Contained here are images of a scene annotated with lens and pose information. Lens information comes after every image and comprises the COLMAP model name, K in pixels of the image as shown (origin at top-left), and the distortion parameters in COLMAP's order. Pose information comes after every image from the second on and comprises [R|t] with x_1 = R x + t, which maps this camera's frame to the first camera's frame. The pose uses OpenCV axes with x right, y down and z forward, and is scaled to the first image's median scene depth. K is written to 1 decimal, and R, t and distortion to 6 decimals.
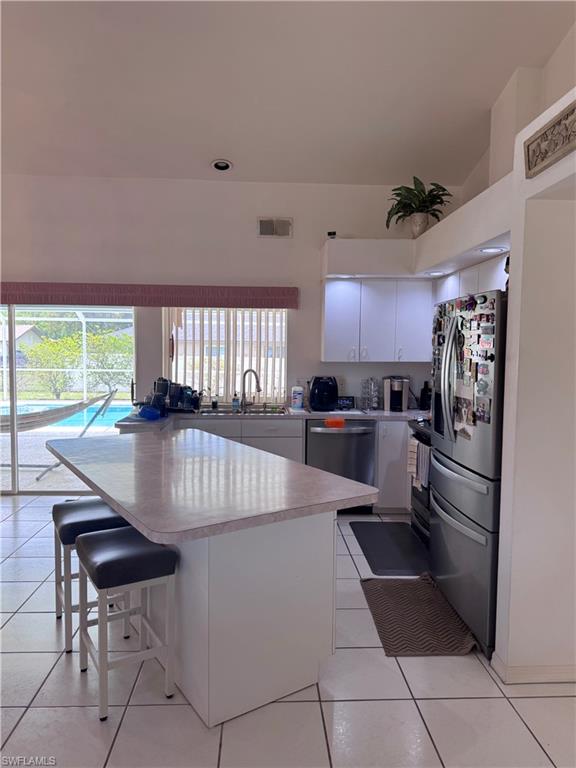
lens RADIAL K [[482.0, 0, 288.0], [0, 482.0, 384.0], [0, 0, 1]] dist [0.064002, -0.000021]
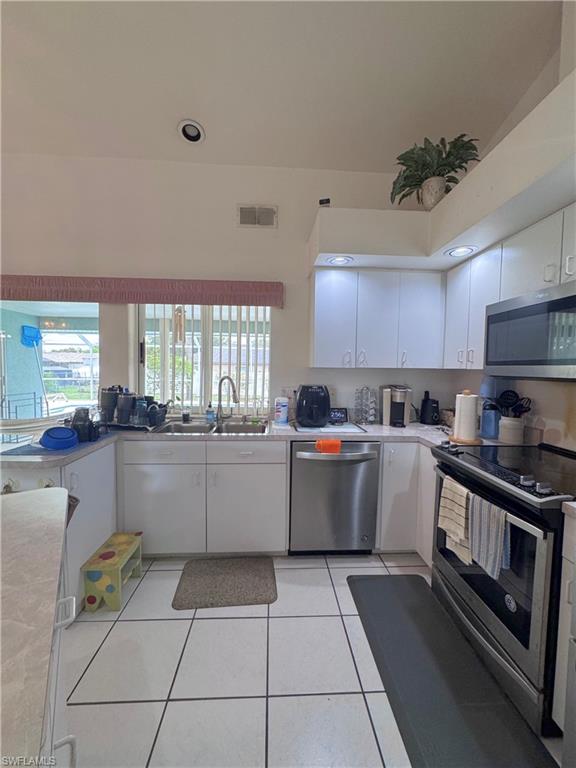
lens RADIAL K [[306.9, 0, 288.0], [0, 306.9, 384.0], [0, 0, 1]] dist [-0.001465, -0.000111]
pose [[0.999953, 0.004131, 0.008812, 0.025523], [-0.003973, 0.999831, -0.017931, -0.007761], [-0.008884, 0.017896, 0.999800, 0.458622]]
